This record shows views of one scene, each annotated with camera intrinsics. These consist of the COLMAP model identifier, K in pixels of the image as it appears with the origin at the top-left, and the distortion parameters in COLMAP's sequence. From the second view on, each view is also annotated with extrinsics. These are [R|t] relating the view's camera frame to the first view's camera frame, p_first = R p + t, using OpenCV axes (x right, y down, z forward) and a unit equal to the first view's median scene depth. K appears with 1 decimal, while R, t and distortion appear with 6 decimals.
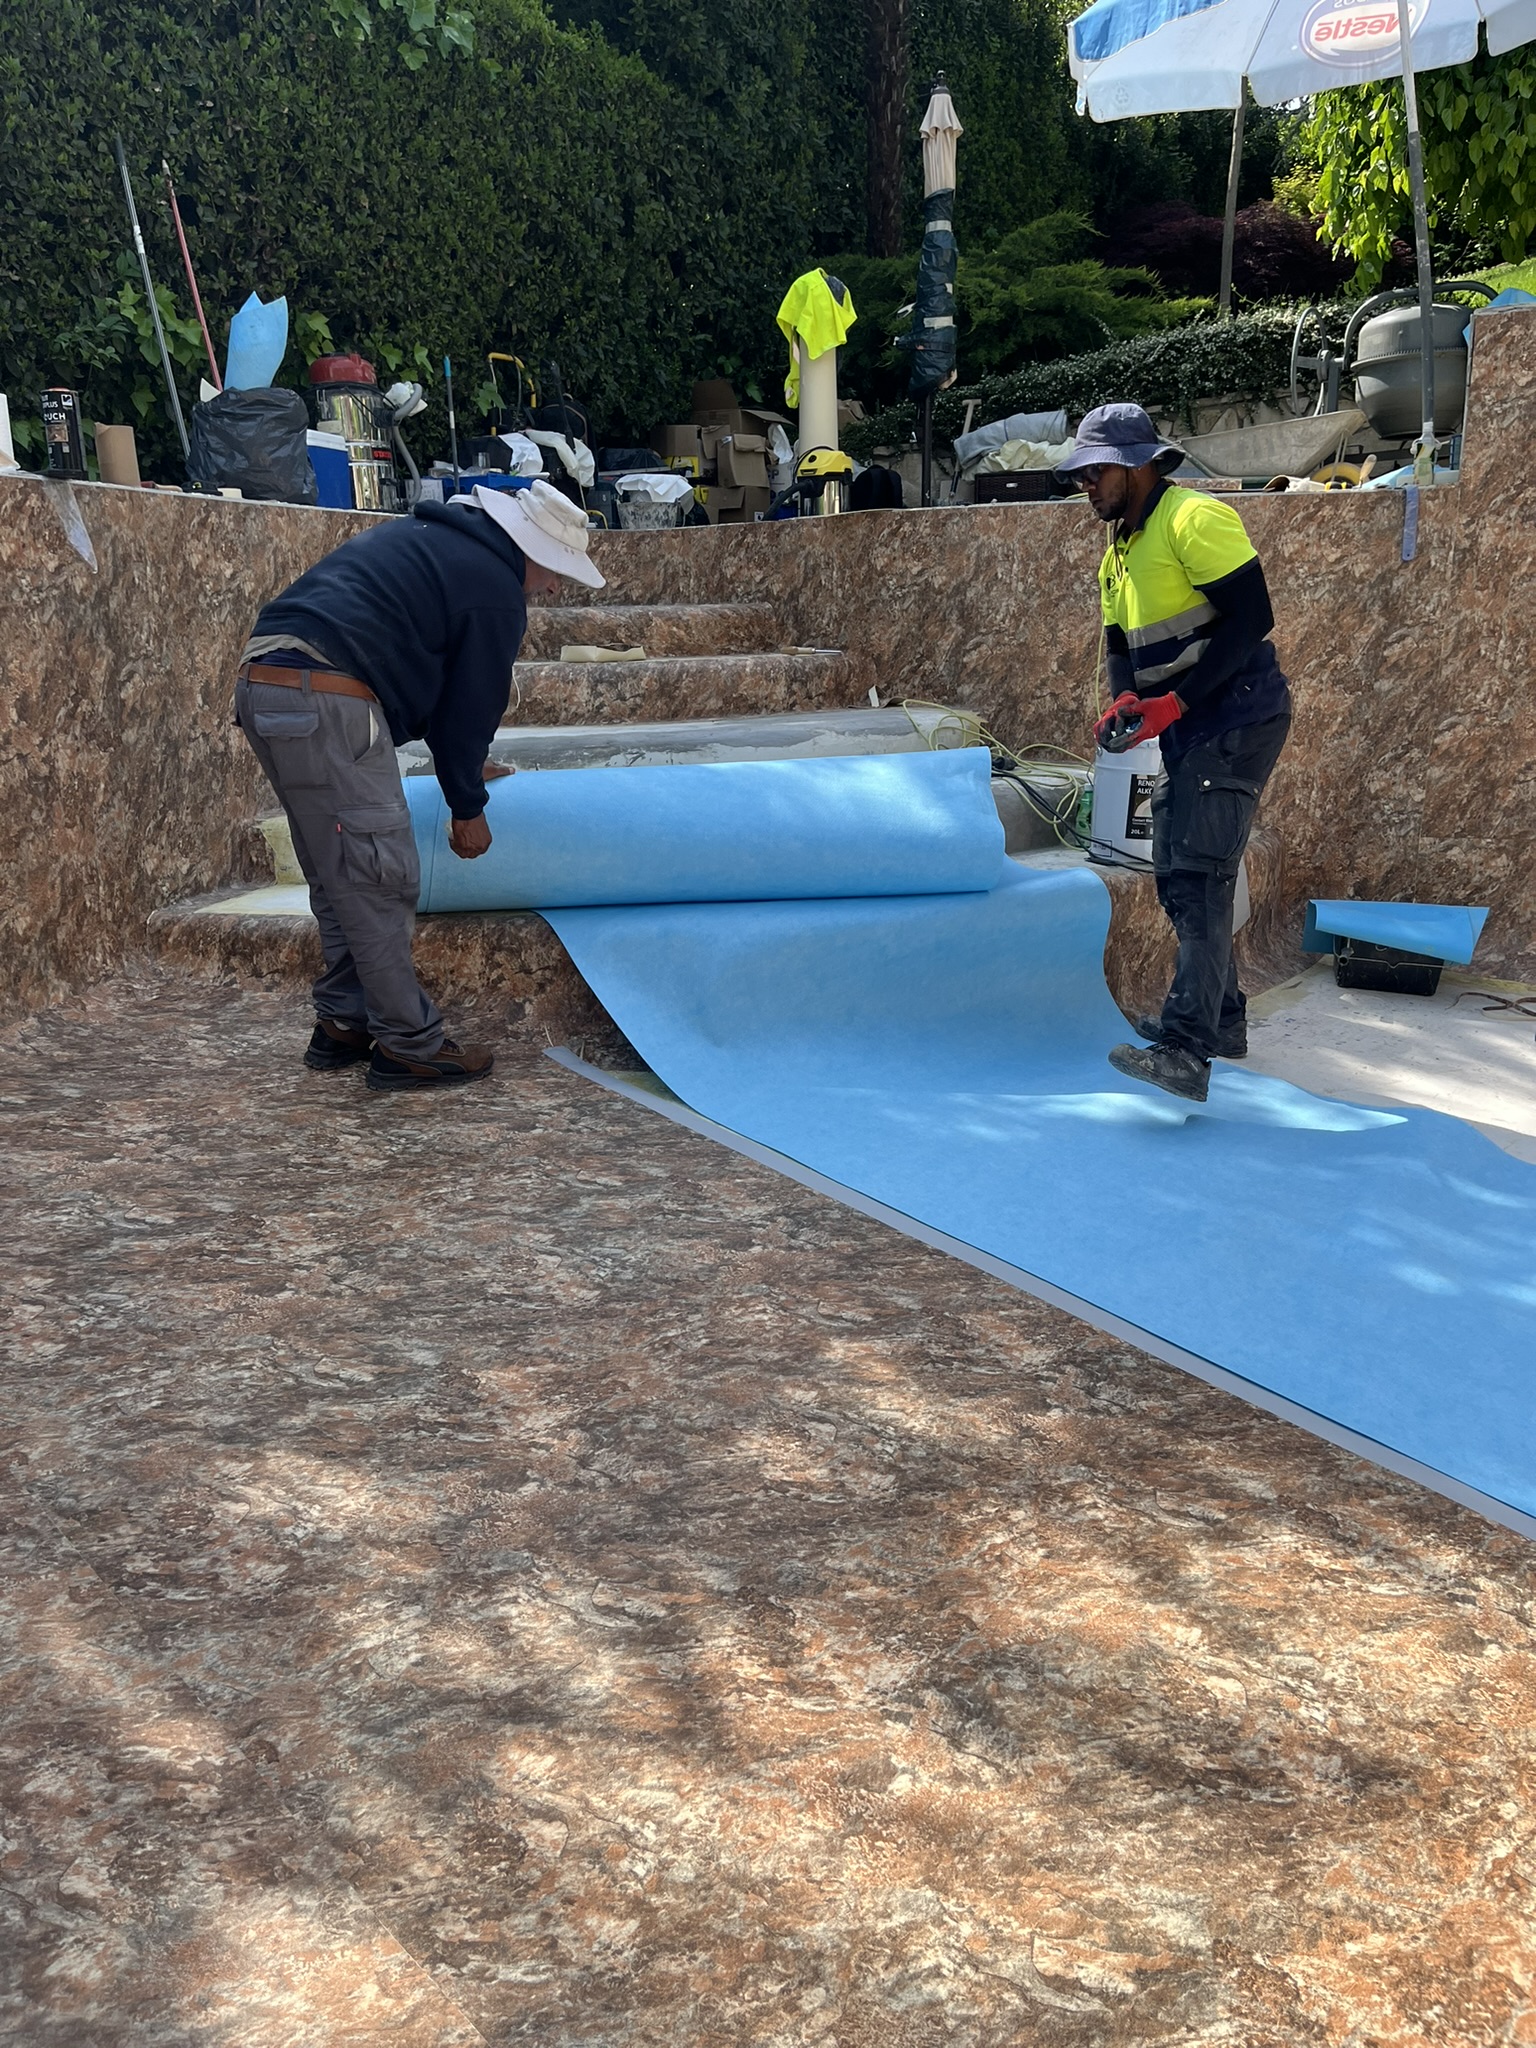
lens RADIAL K [[1477.0, 0, 768.0], [0, 1477.0, 1024.0], [0, 0, 1]] dist [0.137570, -0.177025]
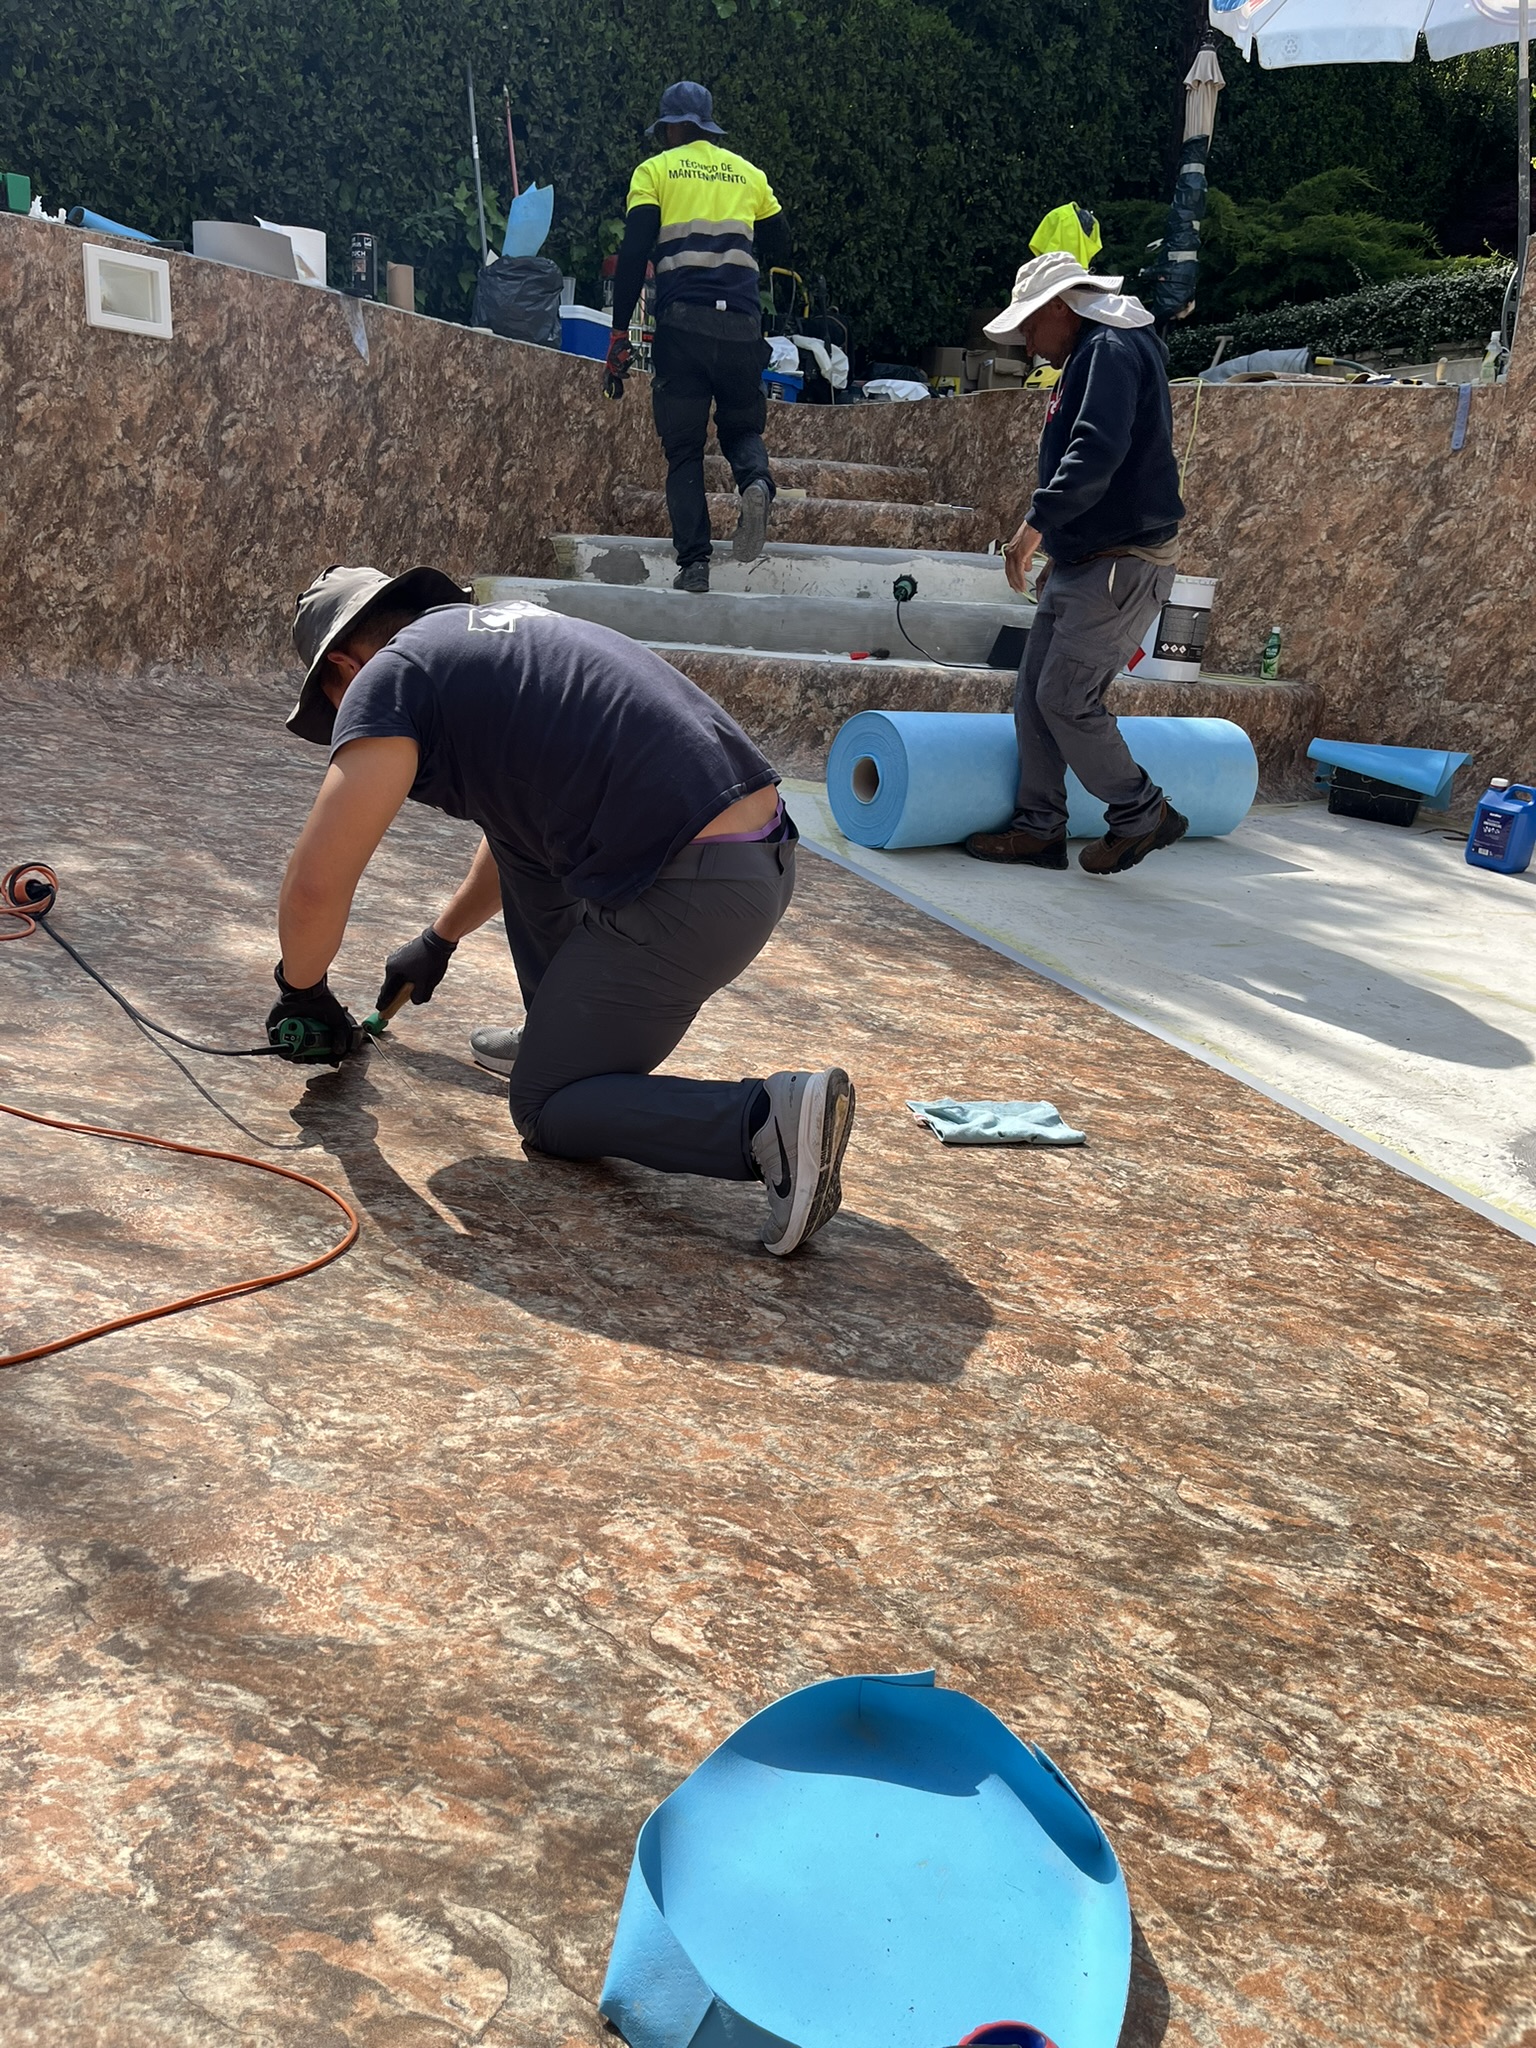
lens RADIAL K [[1477.0, 0, 768.0], [0, 1477.0, 1024.0], [0, 0, 1]] dist [0.137570, -0.177025]
pose [[0.968007, 0.143324, -0.205965, 0.190786], [-0.140770, 0.989672, 0.027082, 0.141799], [0.207719, 0.002778, 0.978185, -0.192260]]
